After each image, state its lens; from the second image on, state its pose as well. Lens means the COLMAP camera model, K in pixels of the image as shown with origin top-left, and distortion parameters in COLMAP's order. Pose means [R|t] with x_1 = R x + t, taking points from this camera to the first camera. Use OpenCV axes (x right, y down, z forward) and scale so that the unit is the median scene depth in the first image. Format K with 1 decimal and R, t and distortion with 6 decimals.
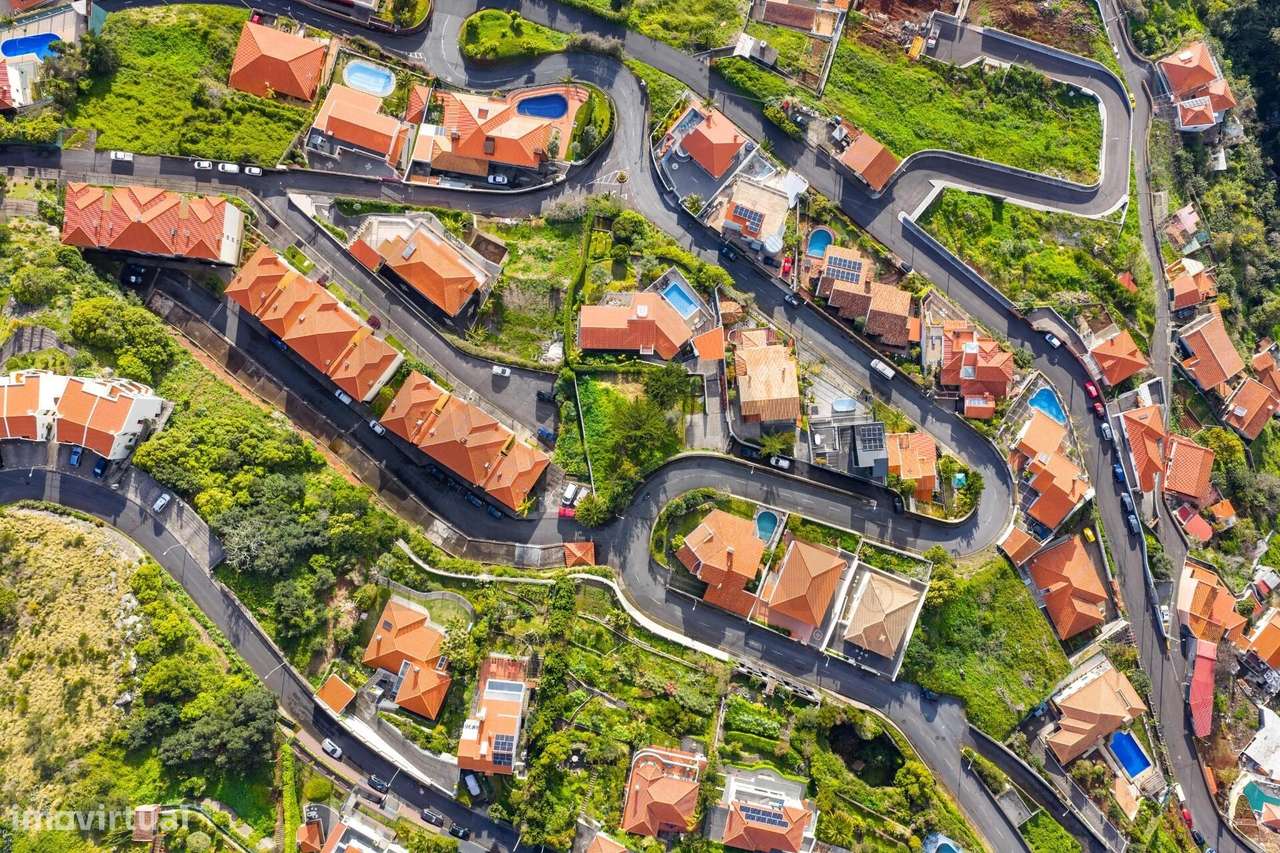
lens RADIAL K [[1060.1, 0, 640.0], [0, 1060.1, 426.5], [0, 0, 1]] dist [0.012765, -0.021742]
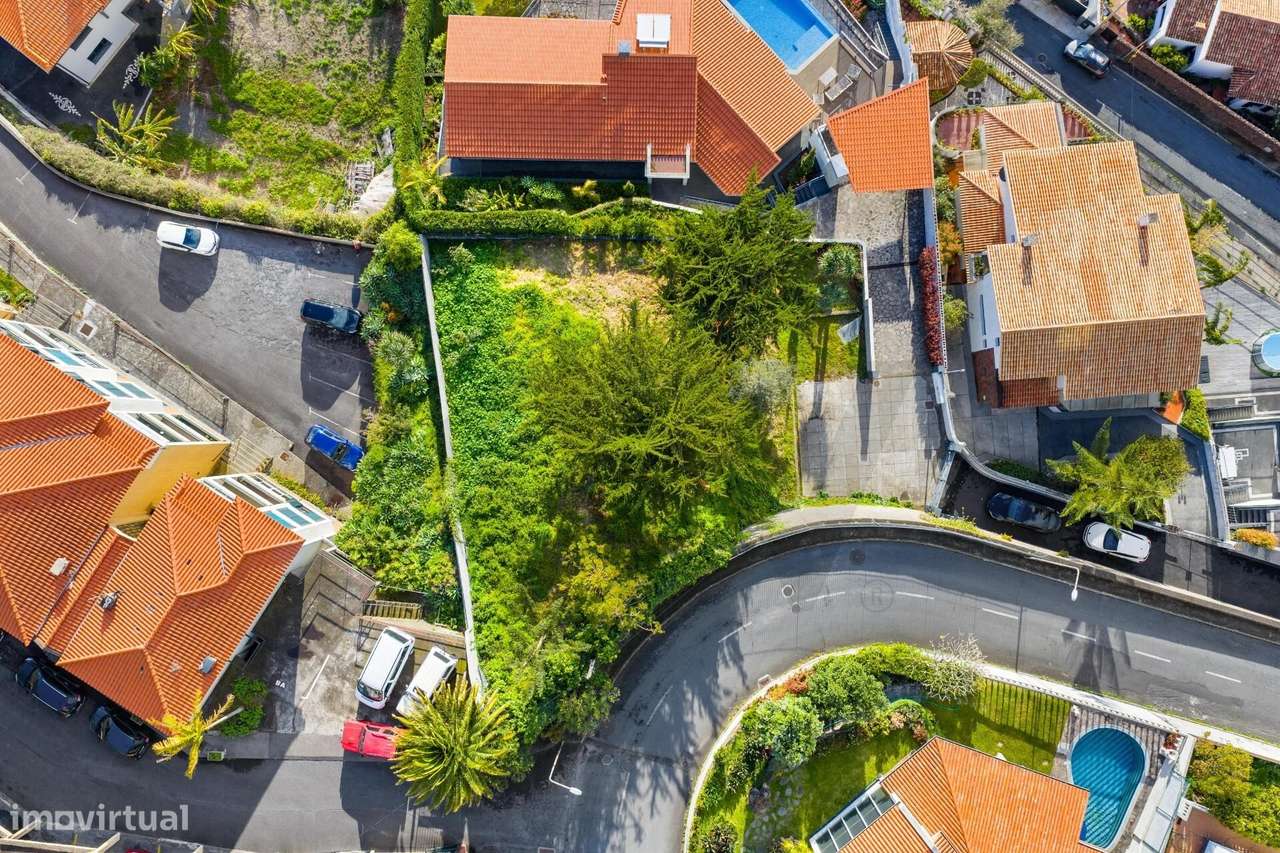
lens RADIAL K [[1060.1, 0, 640.0], [0, 1060.1, 426.5], [0, 0, 1]] dist [0.012765, -0.021742]
pose [[0.999989, -0.000332, -0.004698, -0.000064], [0.000320, 0.999997, -0.002539, 0.002422], [0.004699, 0.002537, 0.999986, 0.705901]]
